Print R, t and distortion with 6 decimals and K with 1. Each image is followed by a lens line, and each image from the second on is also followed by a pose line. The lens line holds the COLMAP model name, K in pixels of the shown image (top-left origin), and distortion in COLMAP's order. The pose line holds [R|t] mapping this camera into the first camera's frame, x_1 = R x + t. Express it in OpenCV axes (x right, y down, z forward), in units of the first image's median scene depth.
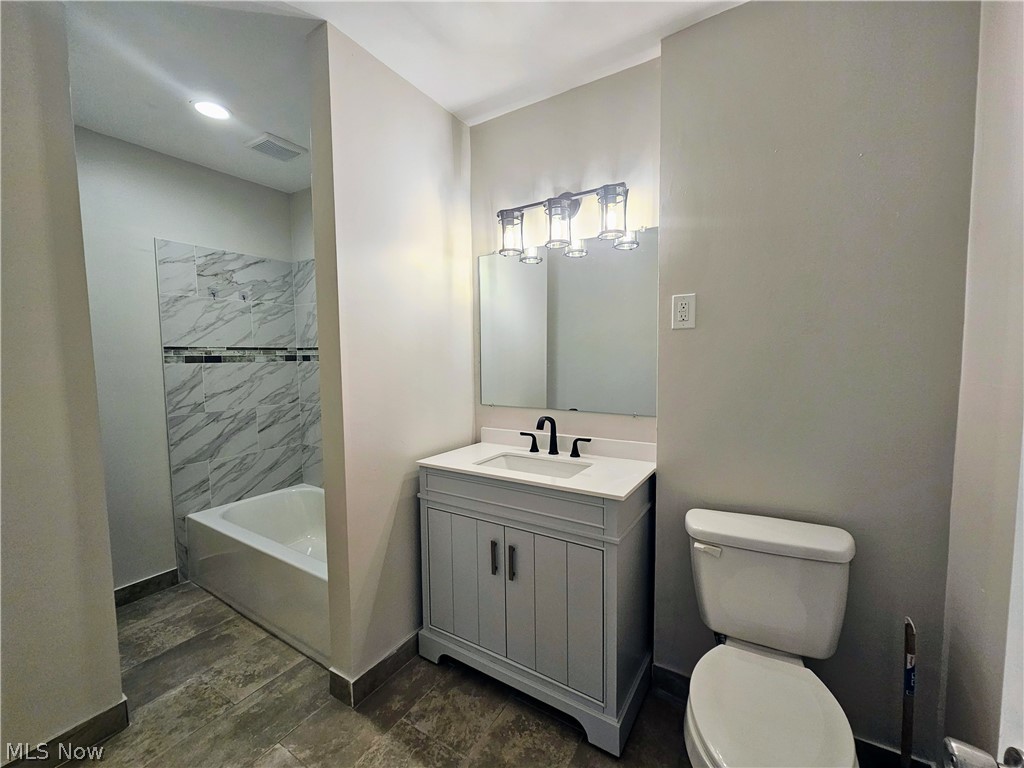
lens RADIAL K [[420.5, 0, 510.1], [0, 420.5, 385.3], [0, 0, 1]] dist [0.000358, 0.000670]
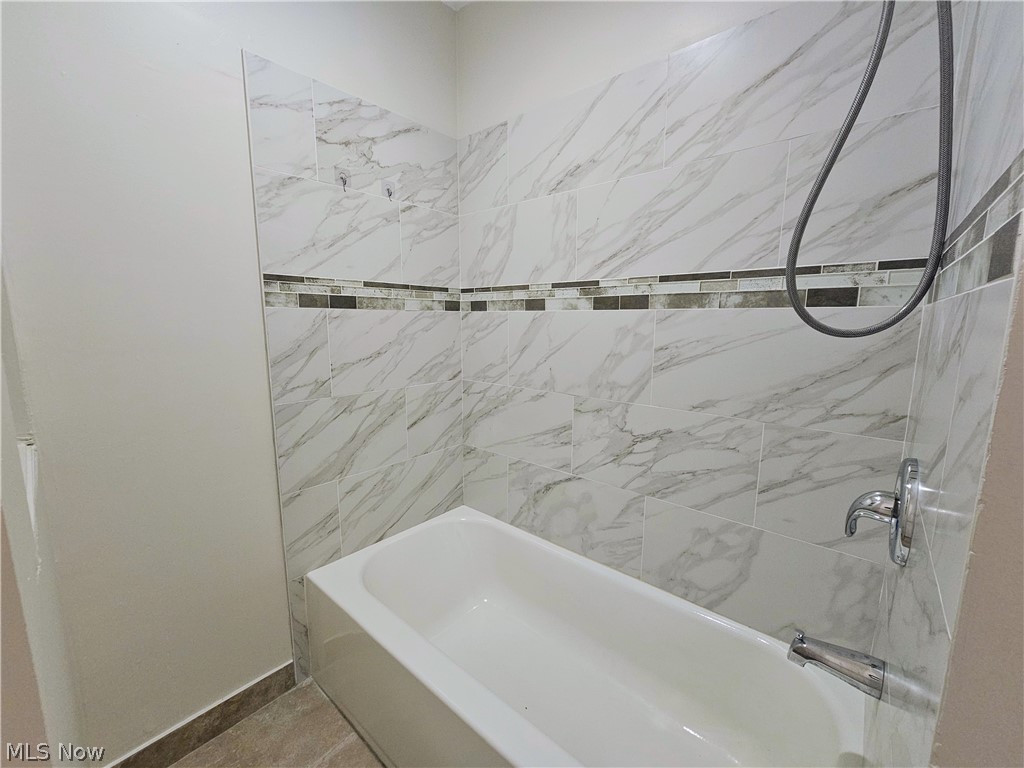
lens RADIAL K [[420.5, 0, 513.6], [0, 420.5, 383.9], [0, 0, 1]] dist [0.000358, 0.000670]
pose [[0.989067, 0.035562, -0.143113, -0.394096], [-0.024134, 0.996437, 0.080811, -0.004333], [0.145477, -0.076473, 0.986402, 0.468994]]
